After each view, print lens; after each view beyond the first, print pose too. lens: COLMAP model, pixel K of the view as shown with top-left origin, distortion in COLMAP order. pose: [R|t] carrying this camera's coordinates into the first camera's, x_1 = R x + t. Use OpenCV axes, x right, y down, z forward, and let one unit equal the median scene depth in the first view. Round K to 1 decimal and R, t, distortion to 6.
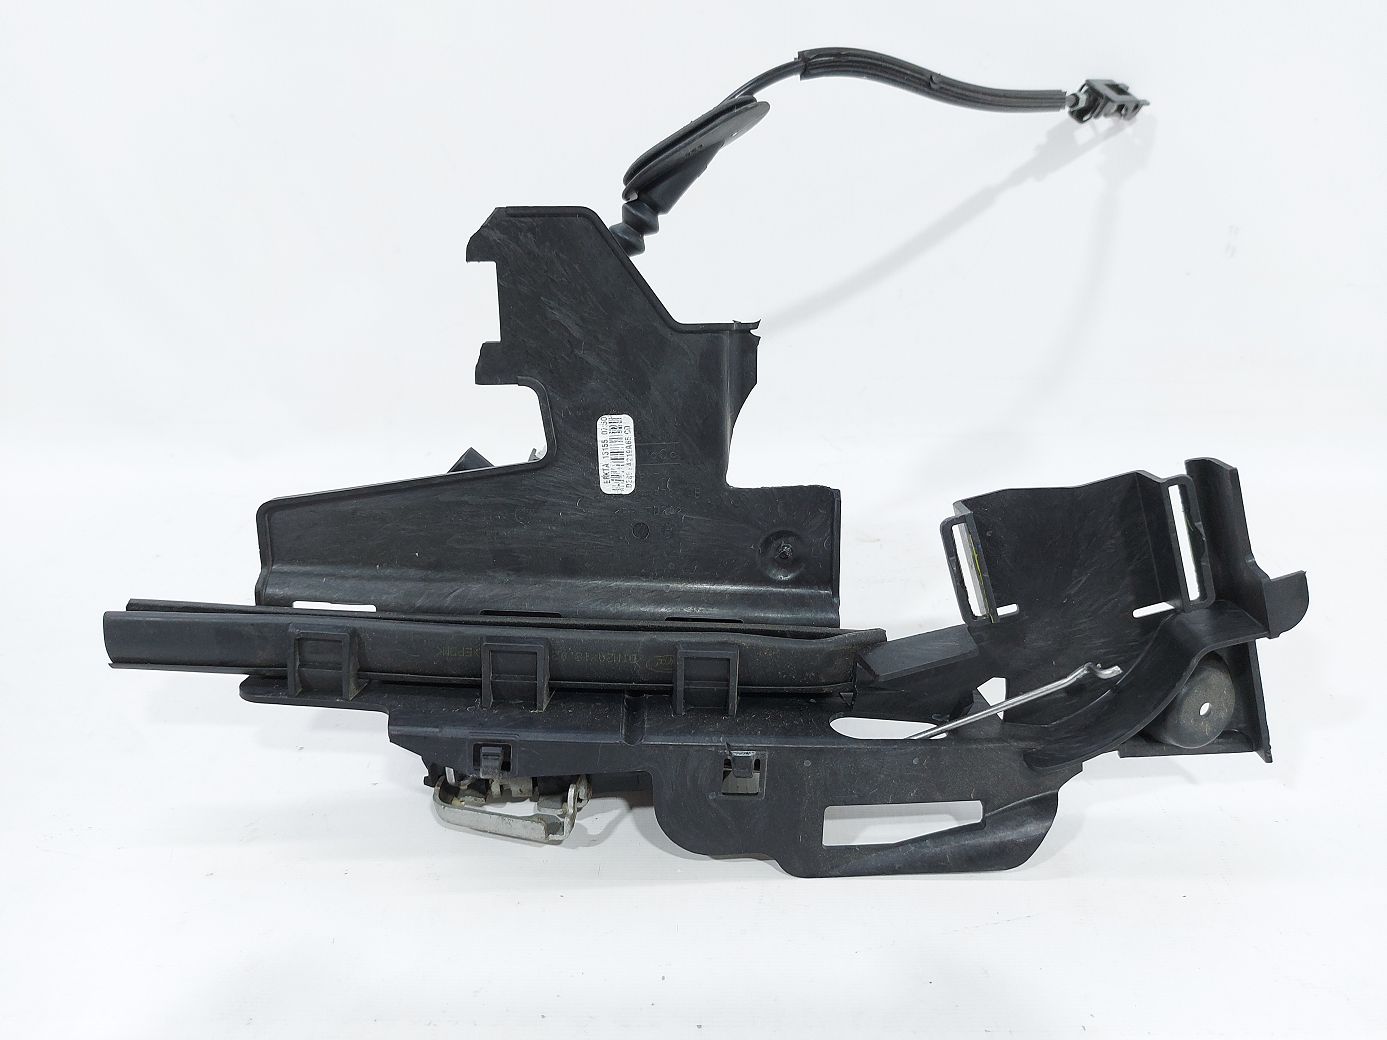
lens RADIAL K [[976.7, 0, 693.5], [0, 976.7, 520.0], [0, 0, 1]] dist [0.005787, -0.072419]
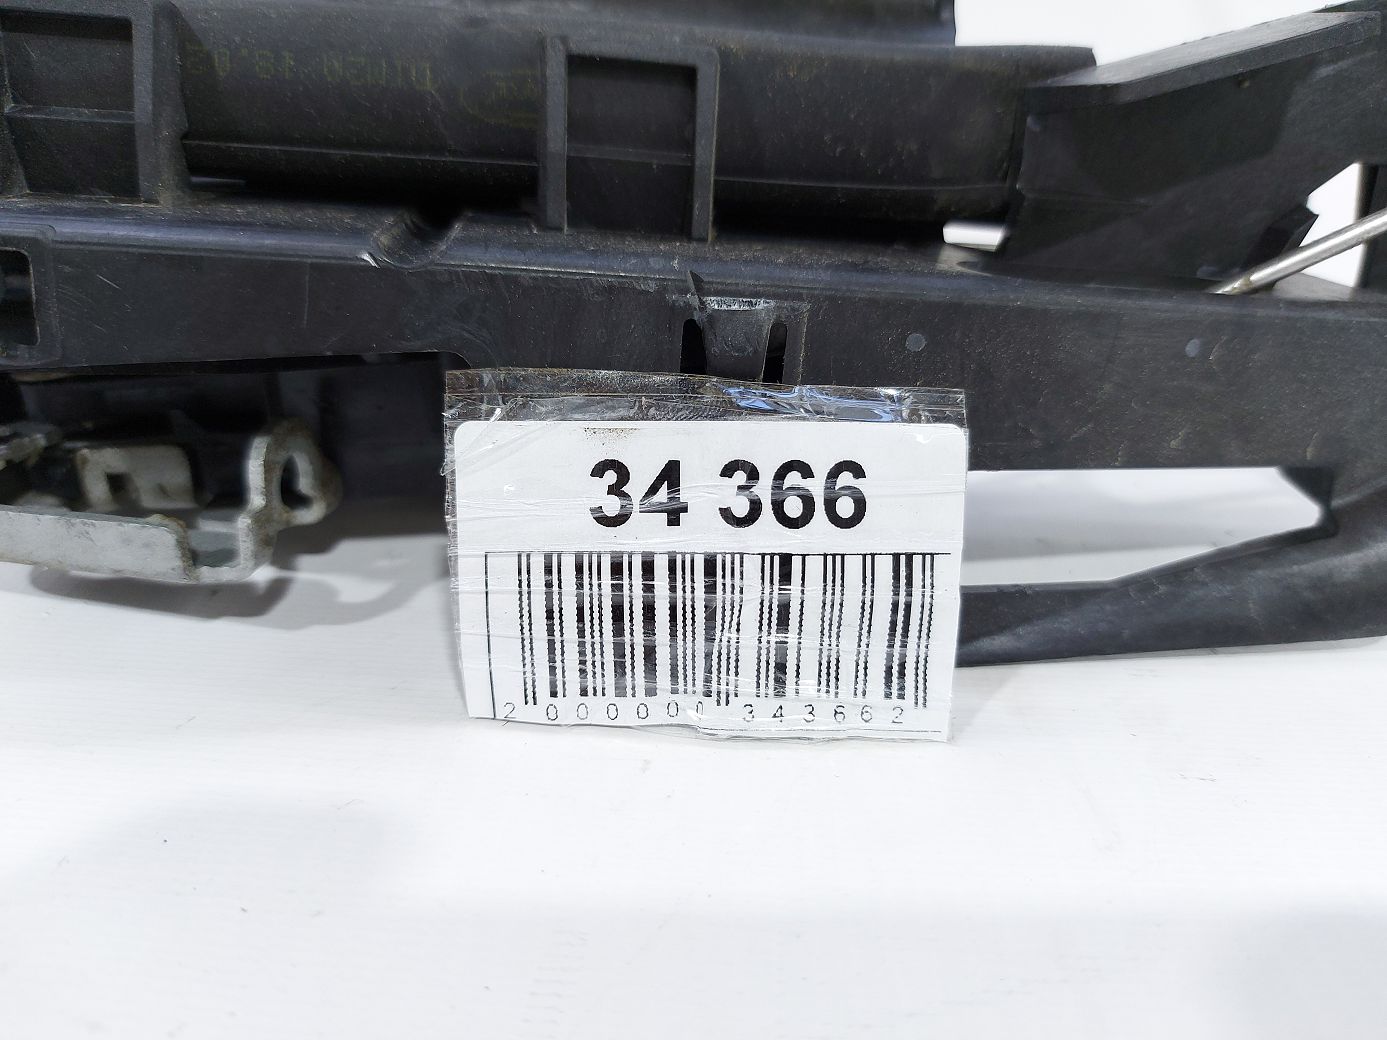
lens RADIAL K [[976.7, 0, 693.5], [0, 976.7, 520.0], [0, 0, 1]] dist [0.005787, -0.072419]
pose [[0.995693, -0.005787, 0.092533, 0.002669], [-0.001512, 0.996904, 0.078620, 0.277698], [-0.092701, -0.078421, 0.992601, 0.630966]]
